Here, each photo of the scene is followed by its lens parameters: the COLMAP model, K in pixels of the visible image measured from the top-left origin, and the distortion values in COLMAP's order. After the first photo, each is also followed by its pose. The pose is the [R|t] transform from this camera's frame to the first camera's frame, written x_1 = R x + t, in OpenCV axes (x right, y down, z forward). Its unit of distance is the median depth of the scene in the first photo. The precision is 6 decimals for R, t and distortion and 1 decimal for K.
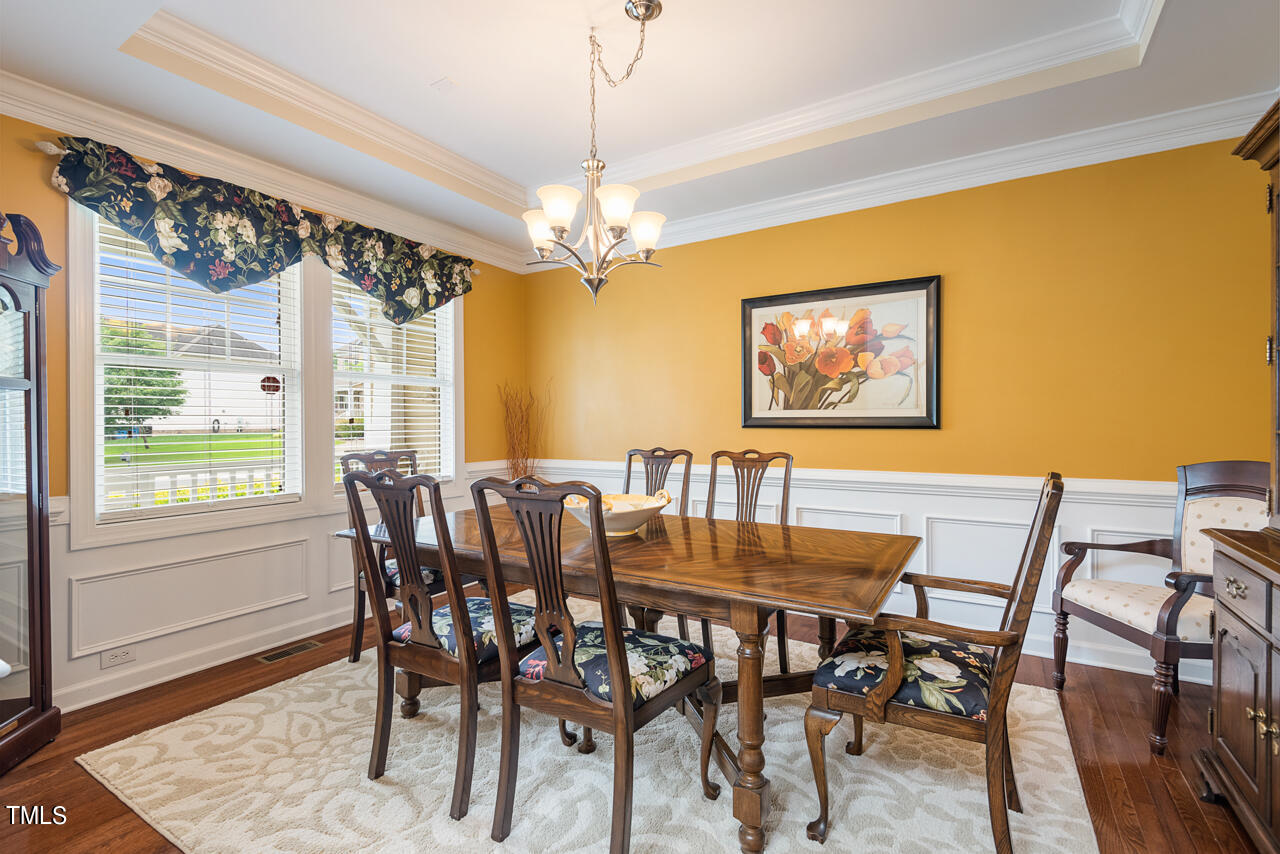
lens RADIAL K [[577.5, 0, 648.1], [0, 577.5, 428.4], [0, 0, 1]] dist [0.029212, -0.017162]
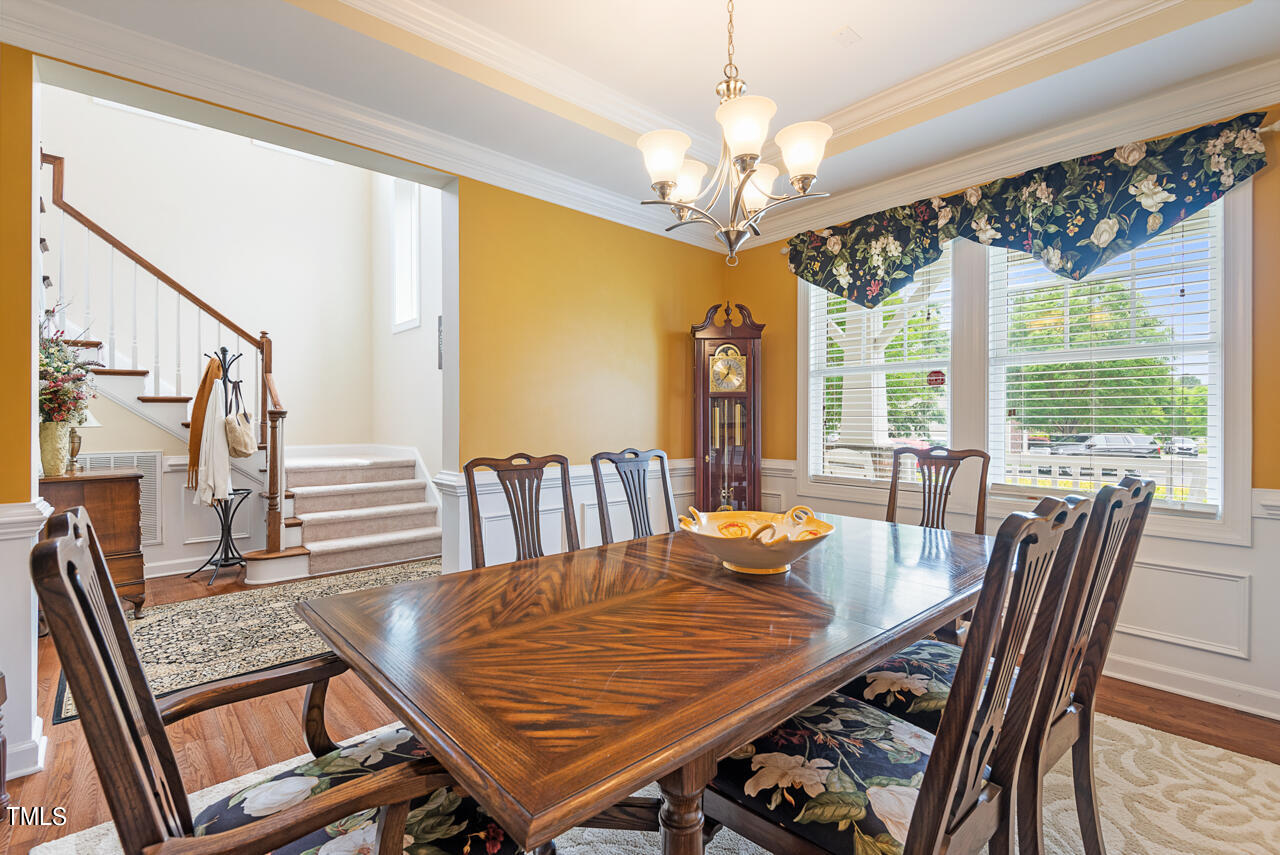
lens RADIAL K [[577.5, 0, 647.7], [0, 577.5, 418.2], [0, 0, 1]] dist [0.029212, -0.017162]
pose [[-0.280611, 0.008976, -0.959780, 0.489071], [-0.002271, 0.999947, 0.010016, -0.013110], [0.959819, 0.004990, -0.280576, 0.792307]]
